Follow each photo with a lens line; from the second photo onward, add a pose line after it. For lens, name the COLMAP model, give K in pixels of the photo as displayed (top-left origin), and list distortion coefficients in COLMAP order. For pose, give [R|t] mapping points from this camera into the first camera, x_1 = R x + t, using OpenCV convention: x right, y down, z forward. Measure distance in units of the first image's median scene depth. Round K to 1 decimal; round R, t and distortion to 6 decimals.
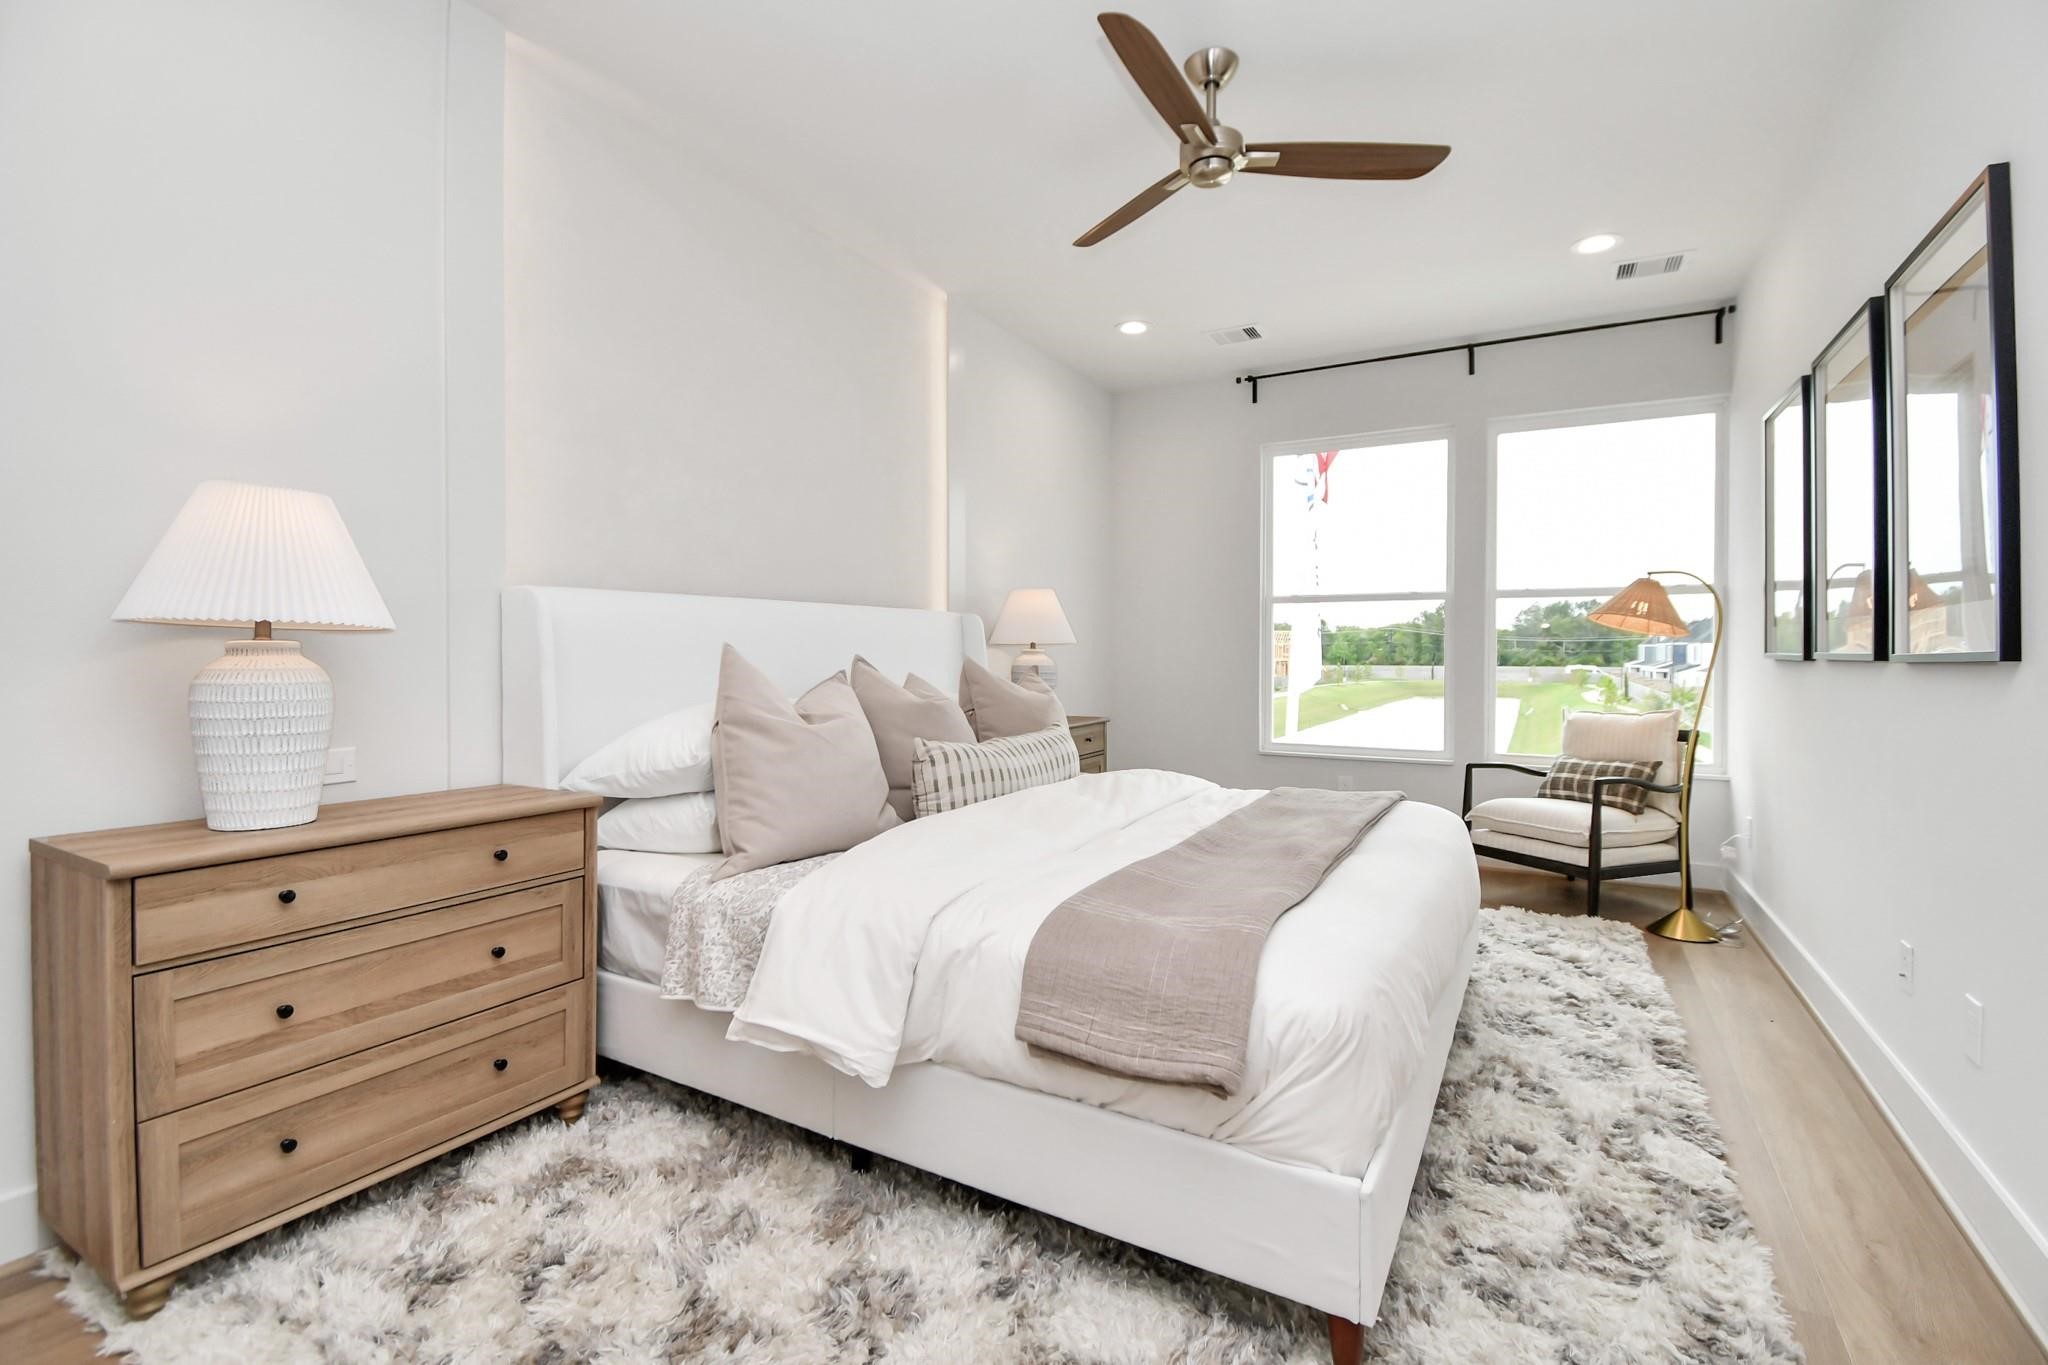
lens RADIAL K [[906.8, 0, 999.5], [0, 906.8, 680.1], [0, 0, 1]] dist [0.019000, -0.020369]
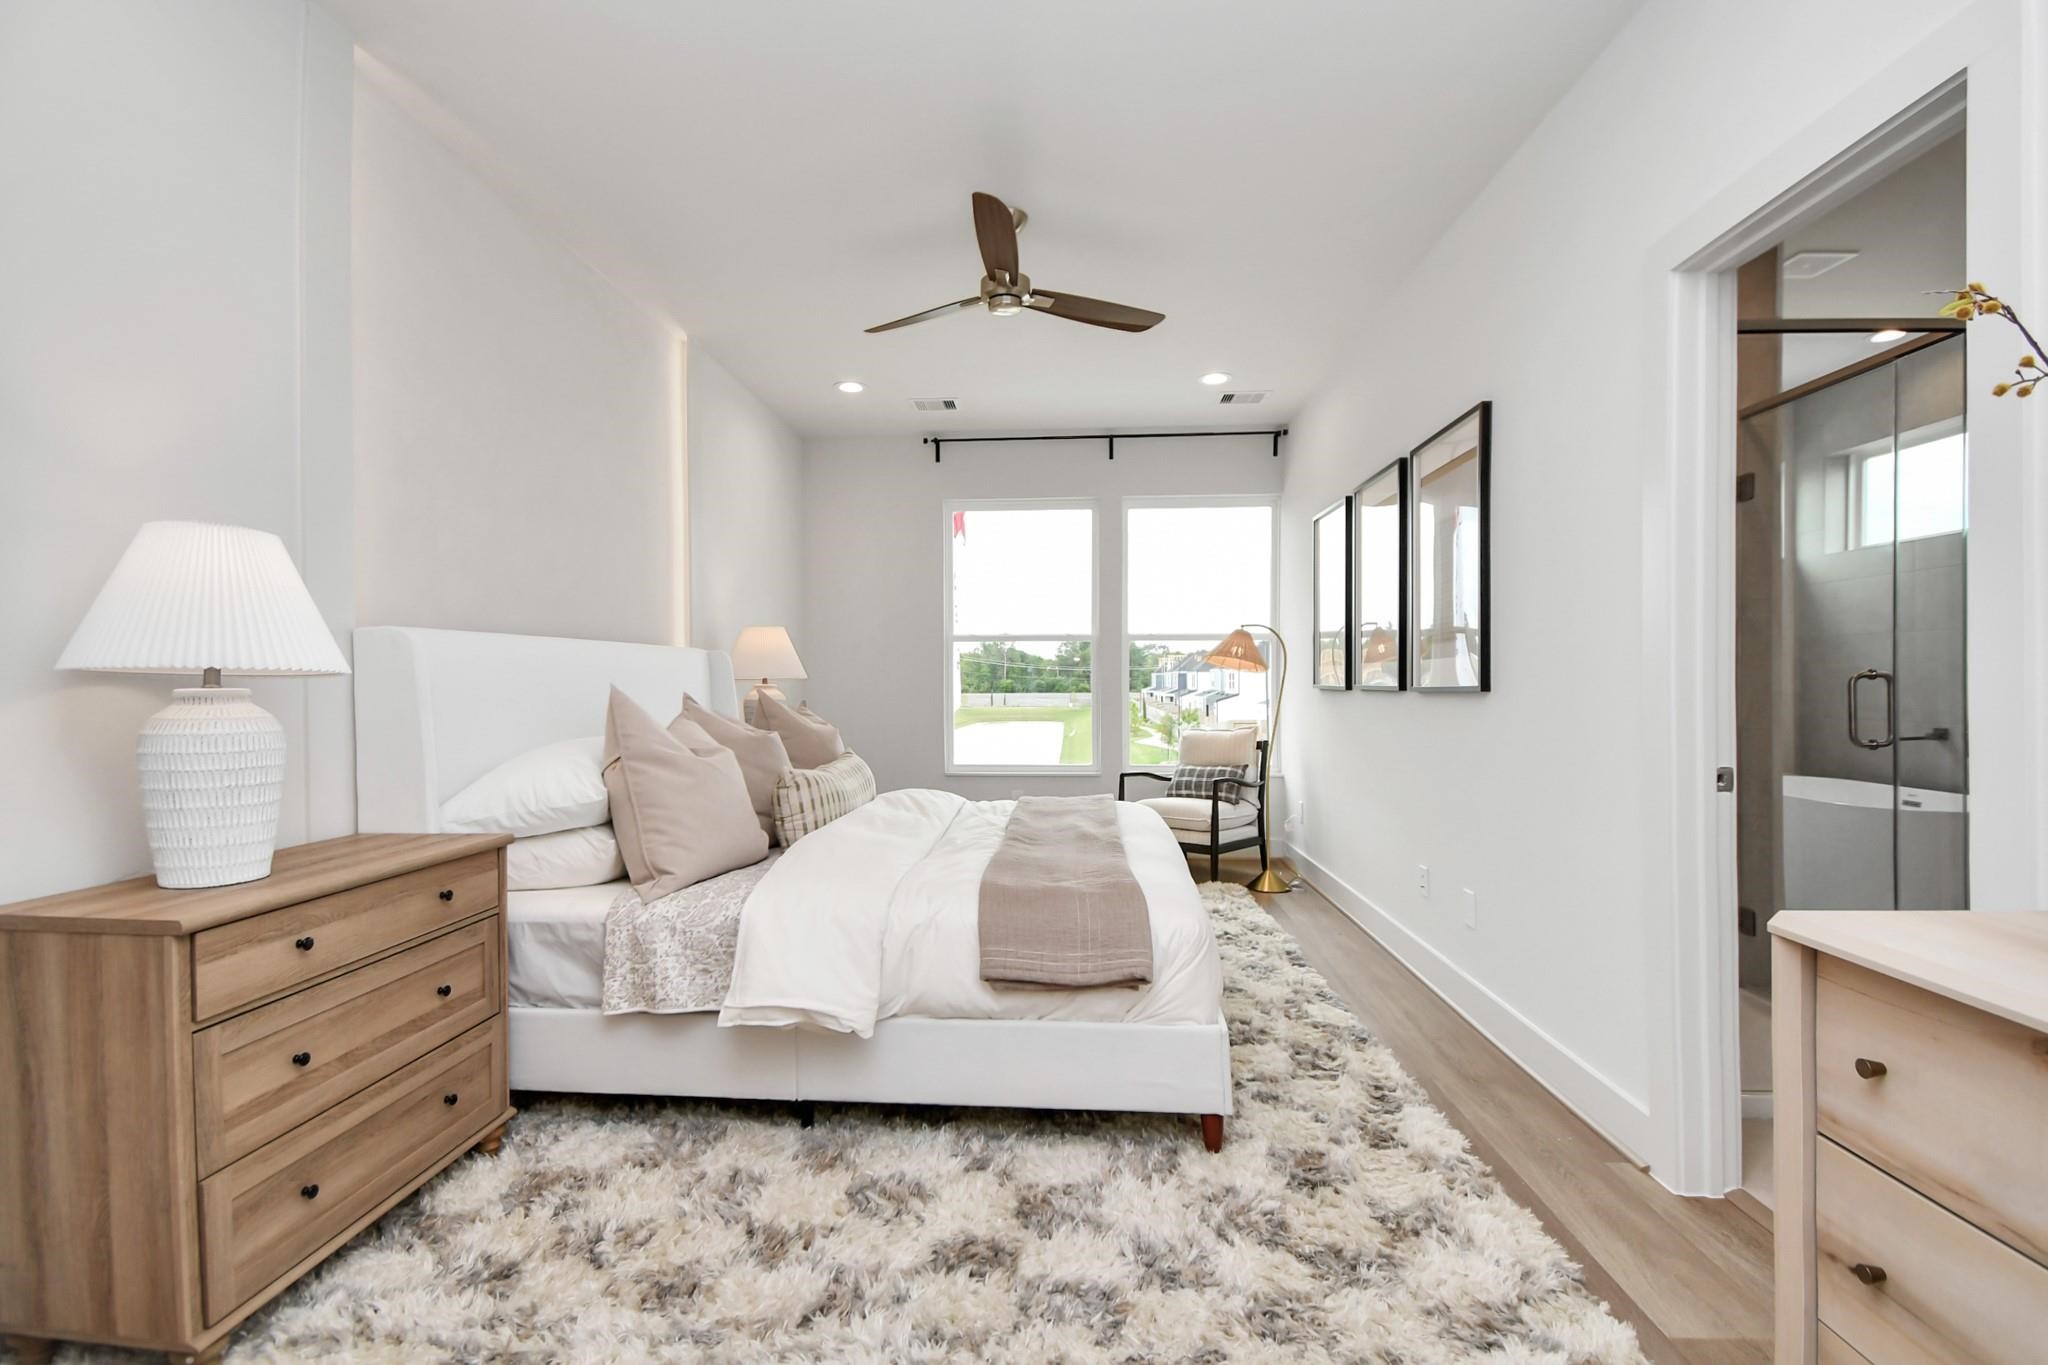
lens RADIAL K [[885.4, 0, 1024.8], [0, 885.4, 720.8], [0, 0, 1]] dist [0.021113, -0.019824]
pose [[0.908680, -0.023417, 0.416835, -0.336022], [0.018547, 0.999704, 0.015730, -0.006345], [-0.417080, -0.006562, 0.908846, -0.158737]]
